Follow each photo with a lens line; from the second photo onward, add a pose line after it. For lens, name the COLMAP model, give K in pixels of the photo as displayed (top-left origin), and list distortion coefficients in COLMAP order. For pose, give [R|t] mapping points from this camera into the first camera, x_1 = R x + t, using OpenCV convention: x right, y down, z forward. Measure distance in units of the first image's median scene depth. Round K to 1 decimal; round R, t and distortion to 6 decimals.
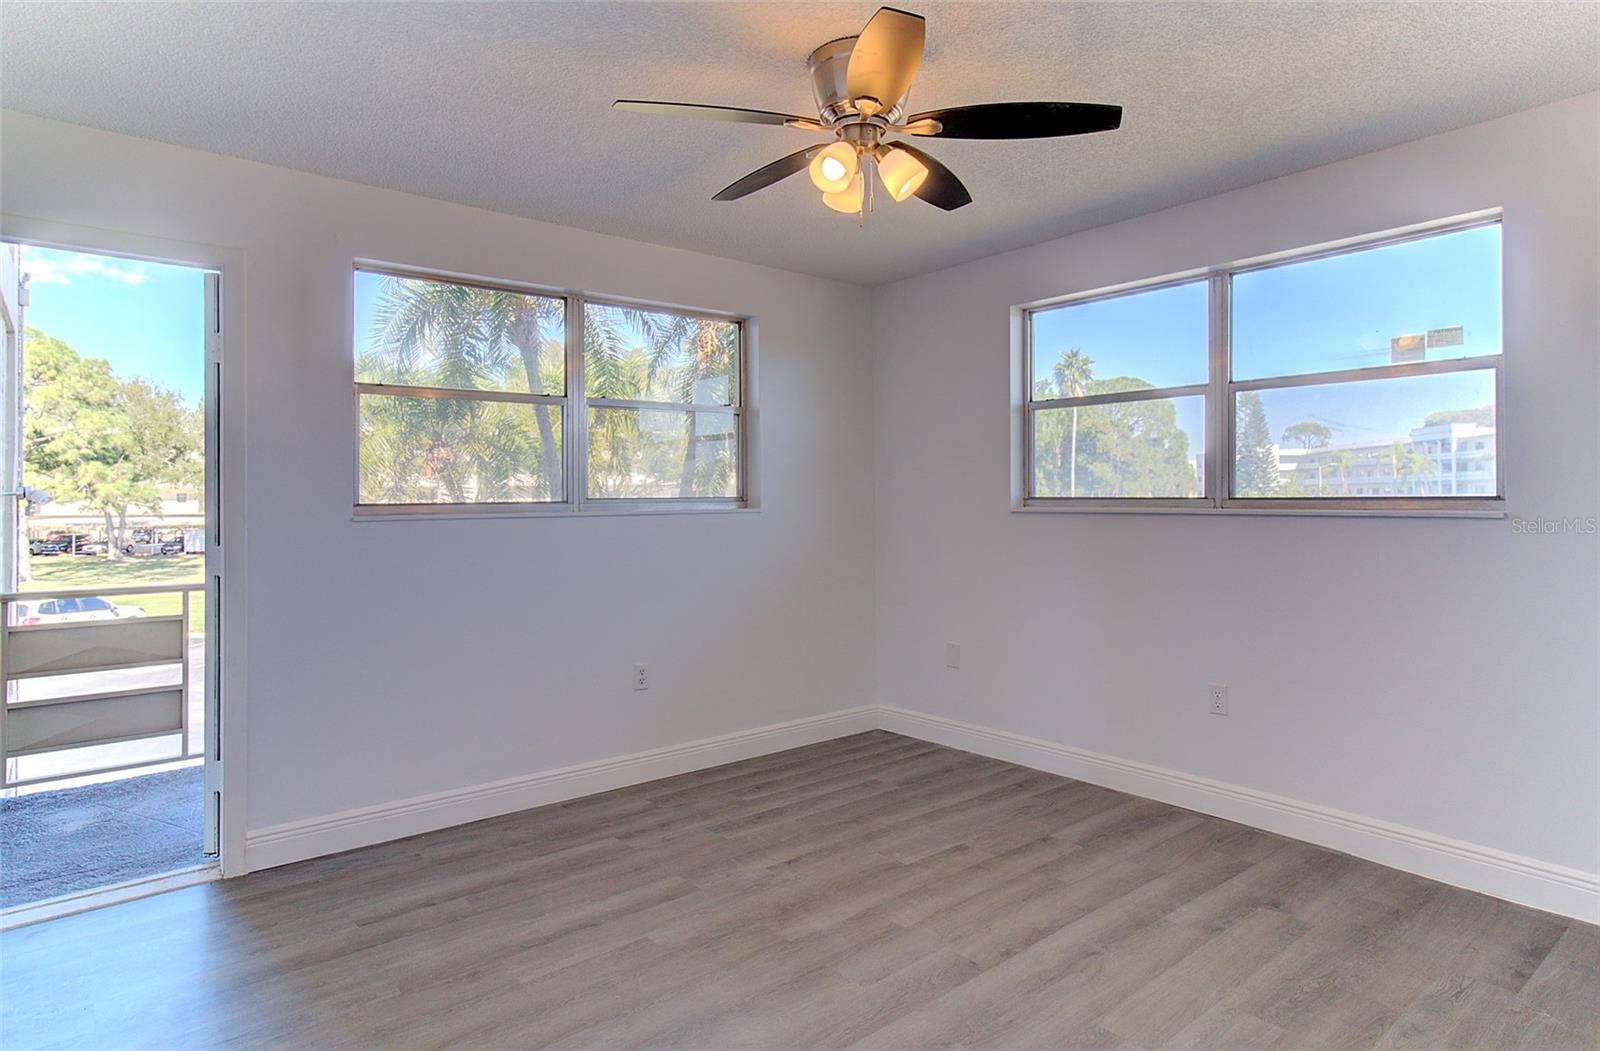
lens RADIAL K [[879.7, 0, 774.5], [0, 879.7, 498.8], [0, 0, 1]] dist [0.000015, 0.000557]
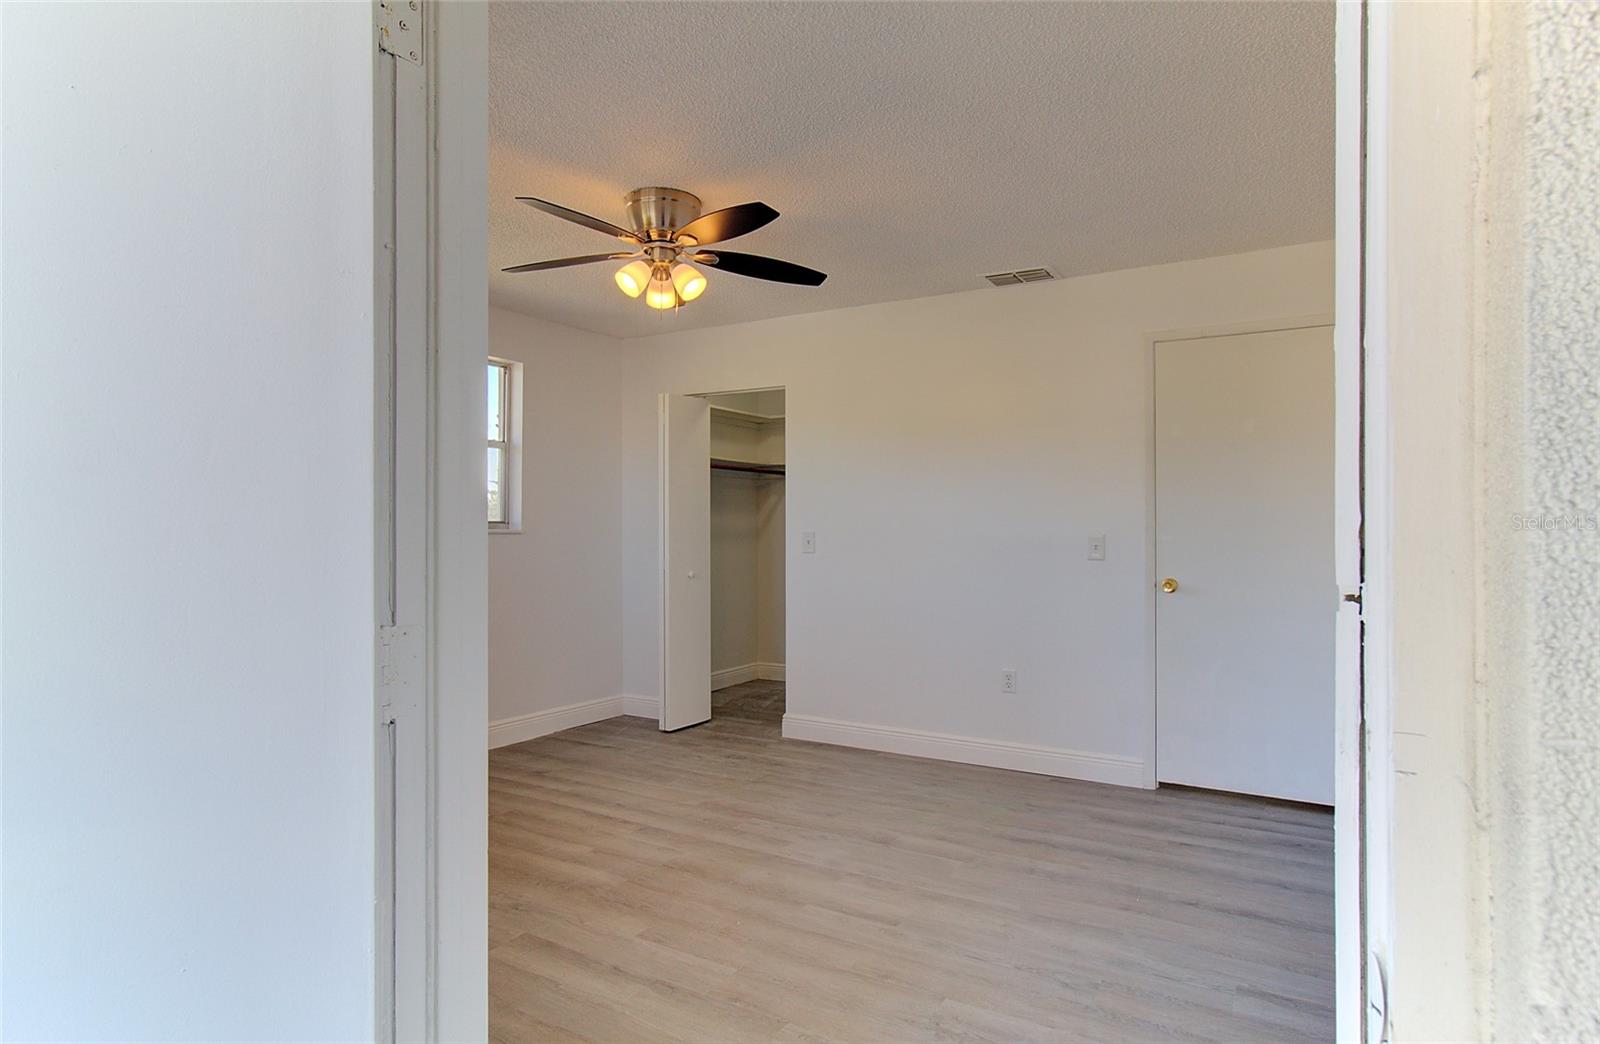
lens RADIAL K [[890.4, 0, 801.0], [0, 890.4, 520.3], [0, 0, 1]] dist [-0.002165, 0.014979]
pose [[-0.344330, 0.012675, 0.938763, -1.027950], [-0.001473, 0.999900, -0.014041, 0.019195], [-0.938847, -0.006217, -0.344277, 1.007887]]
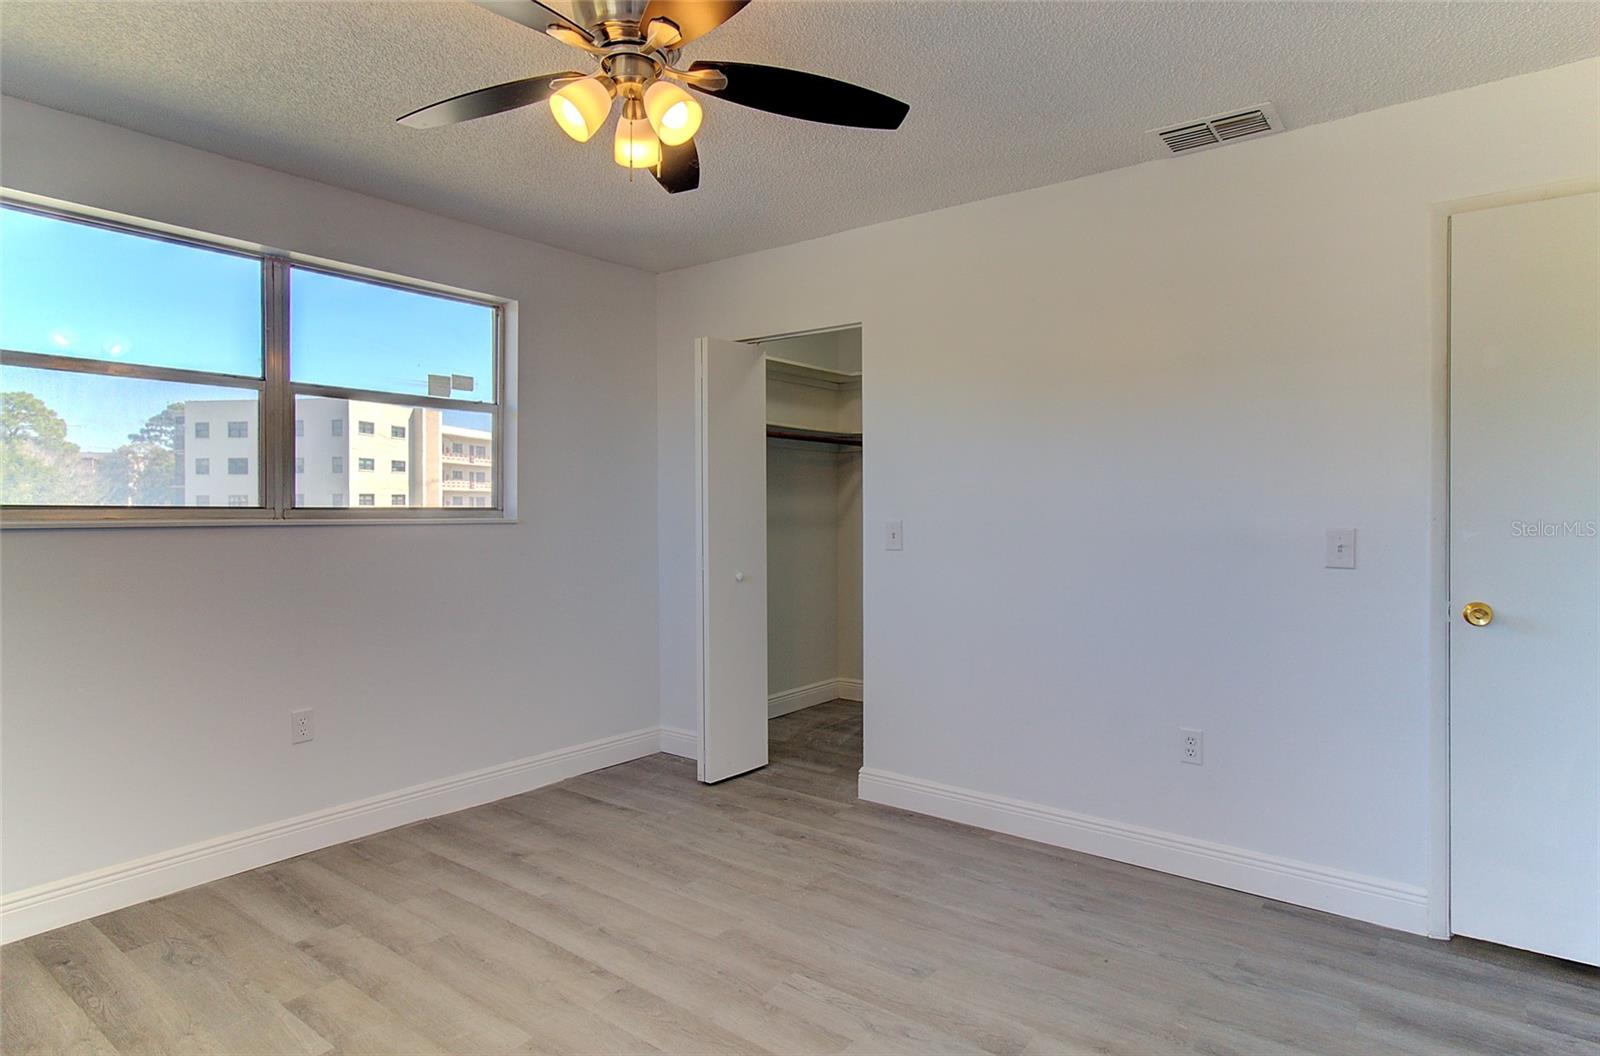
lens RADIAL K [[888.1, 0, 796.8], [0, 888.1, 514.7], [0, 0, 1]] dist [0.015209, -0.000842]
pose [[-0.227776, -0.003529, 0.973707, -0.607425], [-0.000265, 0.999994, 0.003563, 0.003414], [-0.973714, 0.000553, -0.227775, 0.820283]]
